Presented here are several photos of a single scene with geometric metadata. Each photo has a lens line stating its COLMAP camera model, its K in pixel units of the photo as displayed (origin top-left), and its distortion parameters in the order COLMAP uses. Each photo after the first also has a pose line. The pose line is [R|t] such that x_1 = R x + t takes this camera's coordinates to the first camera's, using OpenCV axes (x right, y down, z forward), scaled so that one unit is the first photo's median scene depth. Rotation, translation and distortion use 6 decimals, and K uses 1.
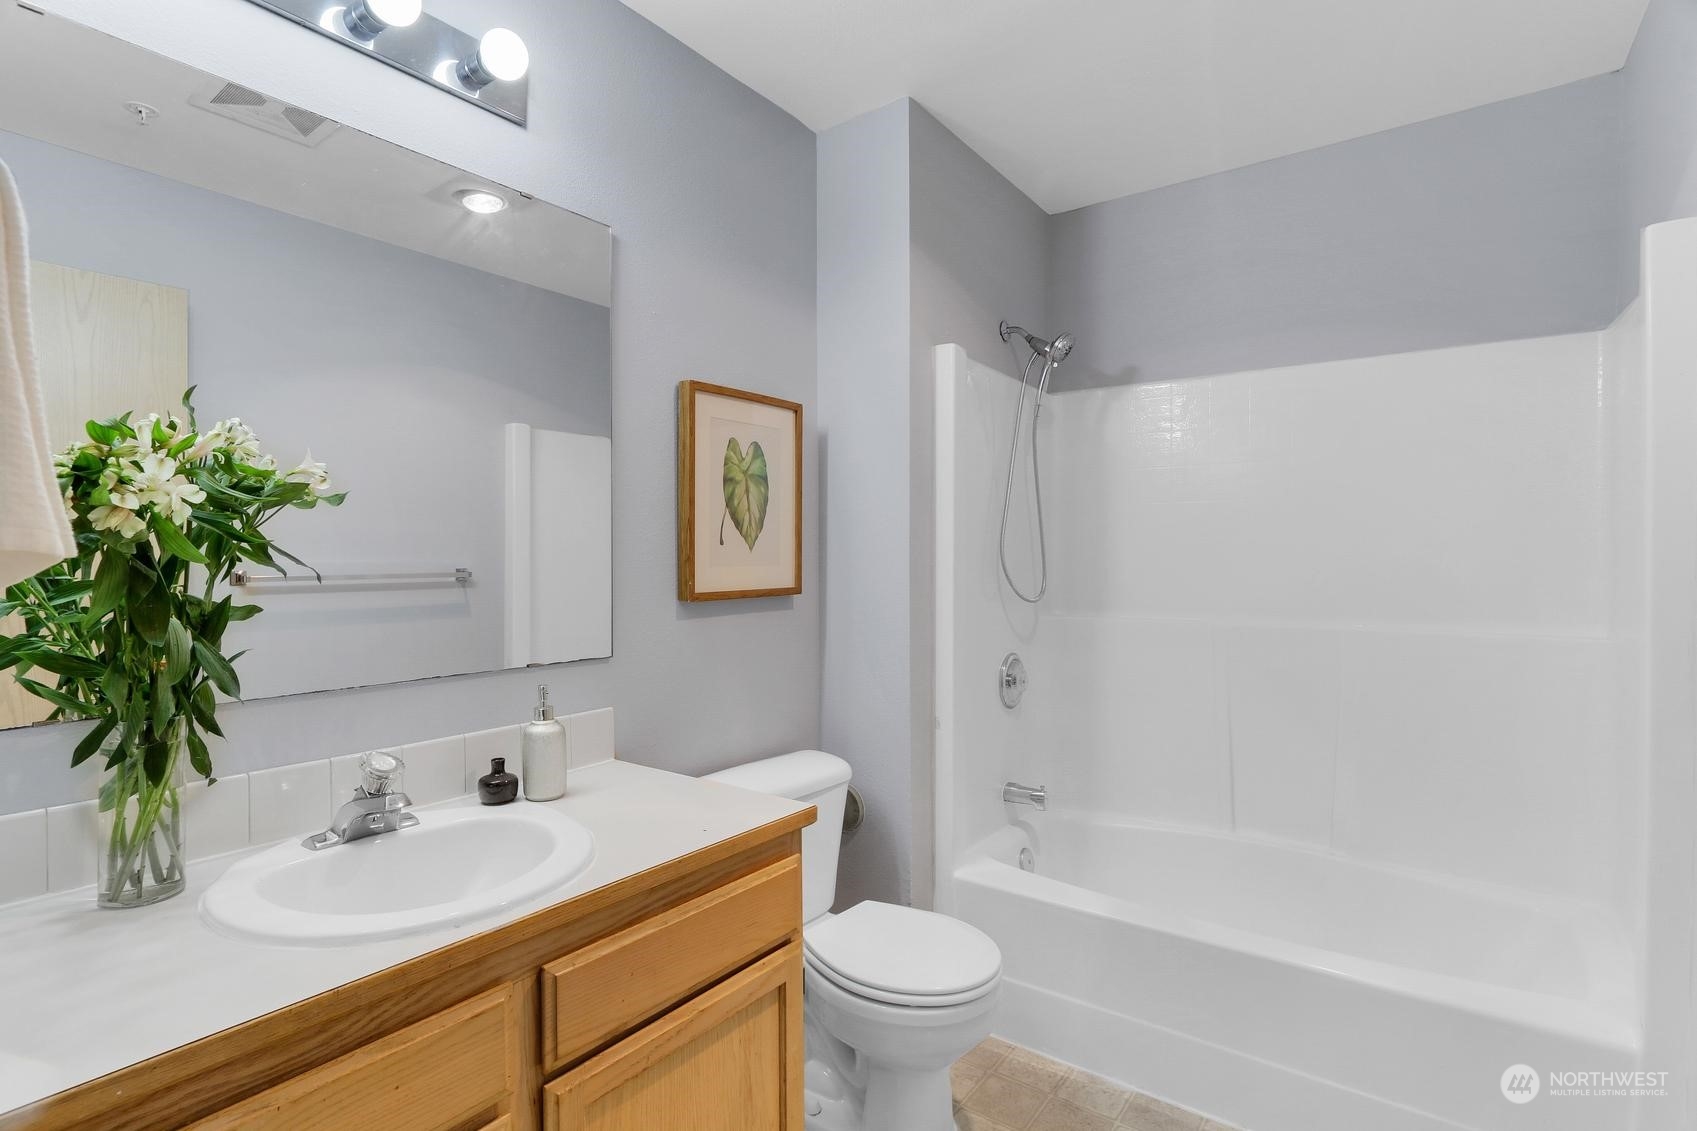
lens RADIAL K [[821.1, 0, 848.5], [0, 821.1, 565.5], [0, 0, 1]] dist [-0.001550, 0.000309]
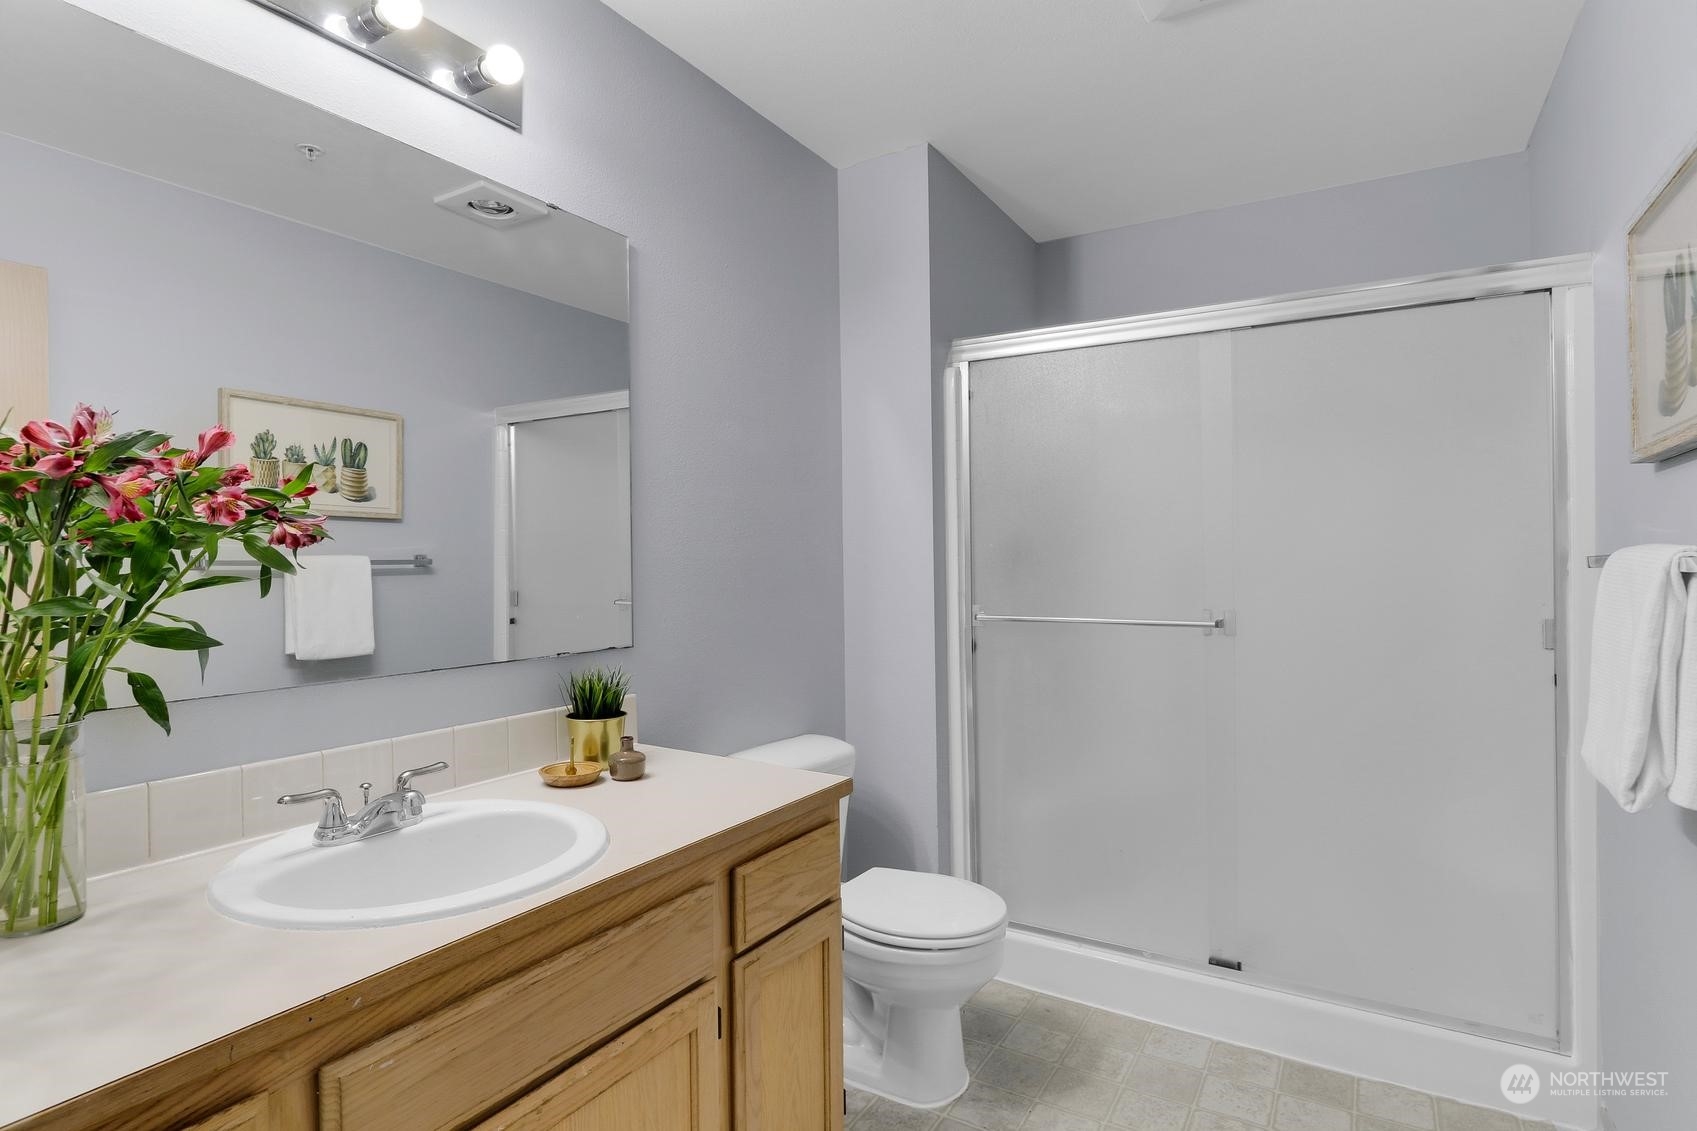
lens RADIAL K [[888.2, 0, 848.5], [0, 888.2, 565.5], [0, 0, 1]] dist [0.004571, 0.000578]
pose [[0.994453, -0.008475, 0.104845, -0.135524], [0.007877, 0.999950, 0.006120, -0.001416], [-0.104891, -0.005261, 0.994470, -0.170721]]
